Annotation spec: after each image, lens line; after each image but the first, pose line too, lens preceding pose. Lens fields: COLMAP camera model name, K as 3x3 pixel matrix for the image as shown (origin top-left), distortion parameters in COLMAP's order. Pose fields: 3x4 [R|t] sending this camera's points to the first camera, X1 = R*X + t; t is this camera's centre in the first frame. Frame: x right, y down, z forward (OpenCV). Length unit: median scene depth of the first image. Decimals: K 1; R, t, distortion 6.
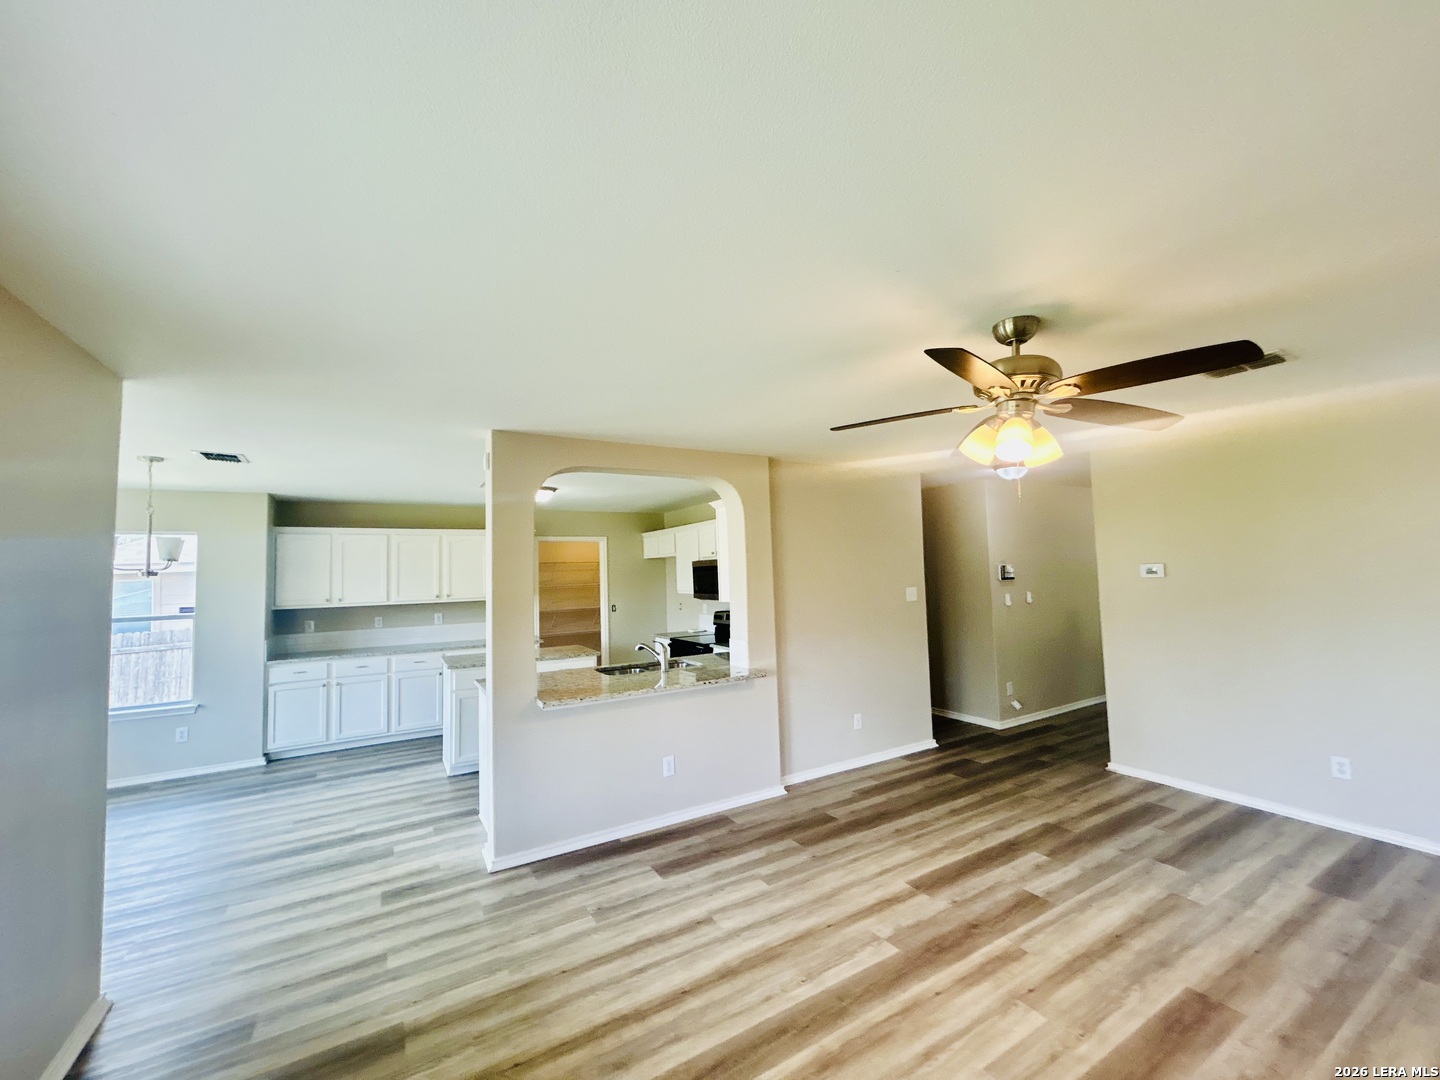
lens RADIAL K [[576.7, 0, 720.0], [0, 576.7, 540.0], [0, 0, 1]] dist [-0.001670, -0.000198]
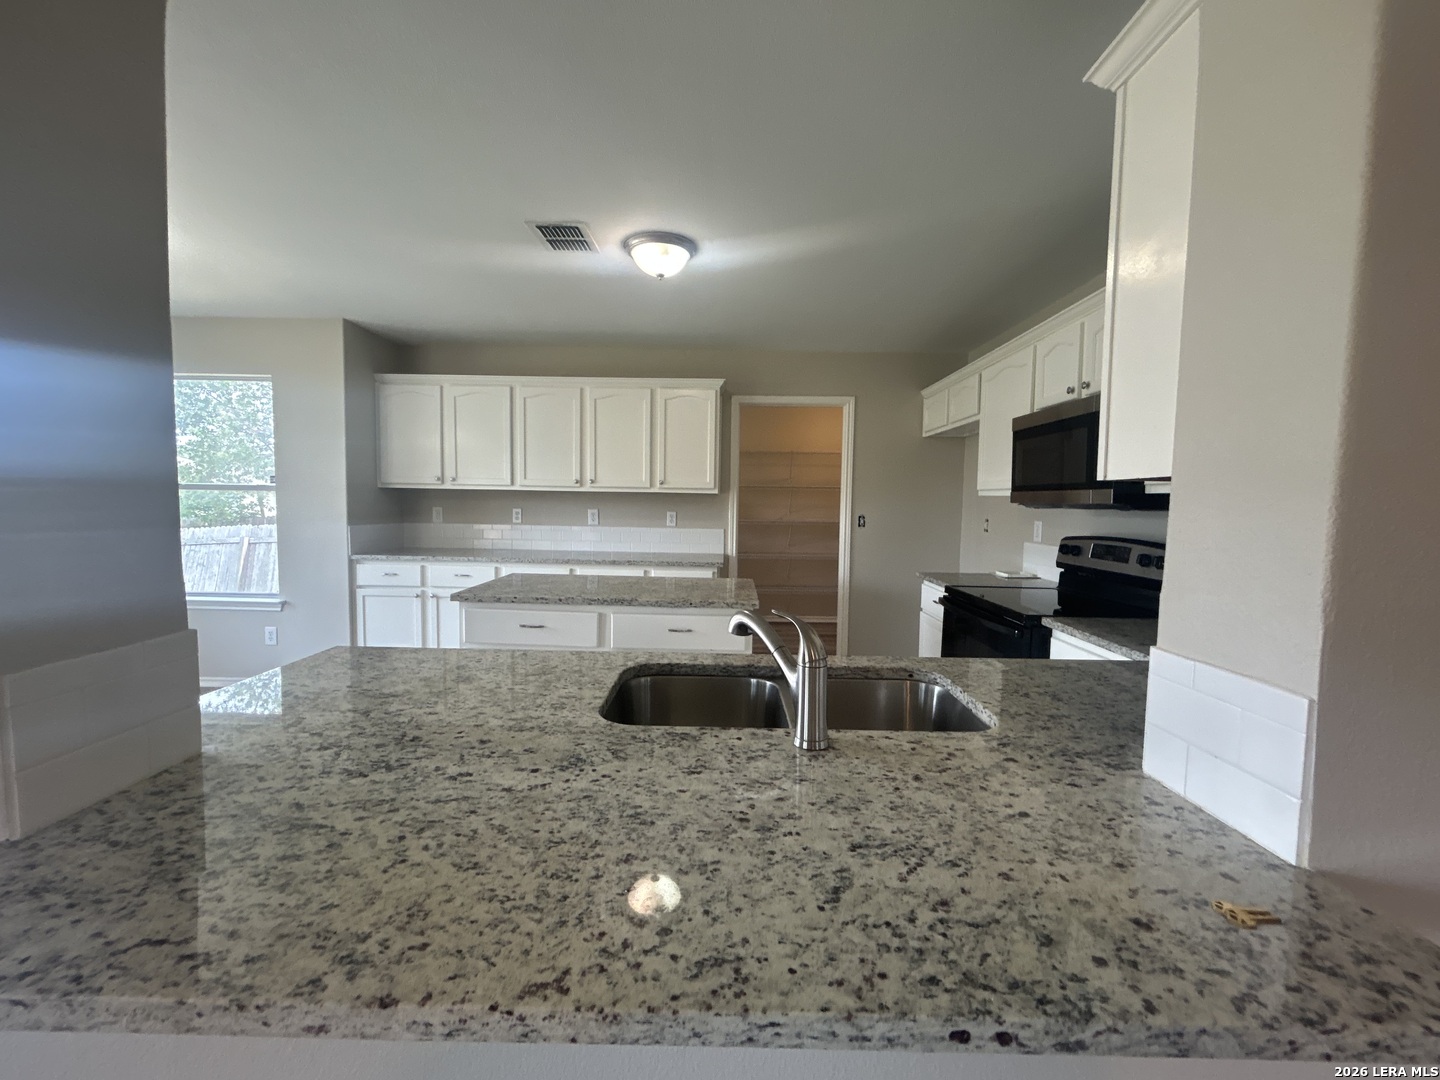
lens RADIAL K [[576.7, 0, 720.0], [0, 576.7, 540.0], [0, 0, 1]] dist [-0.001670, -0.000198]
pose [[0.855482, 0.077927, -0.511936, -0.008213], [-0.011665, 0.991261, 0.131397, 0.079497], [0.517701, -0.106436, 0.848915, 0.546433]]
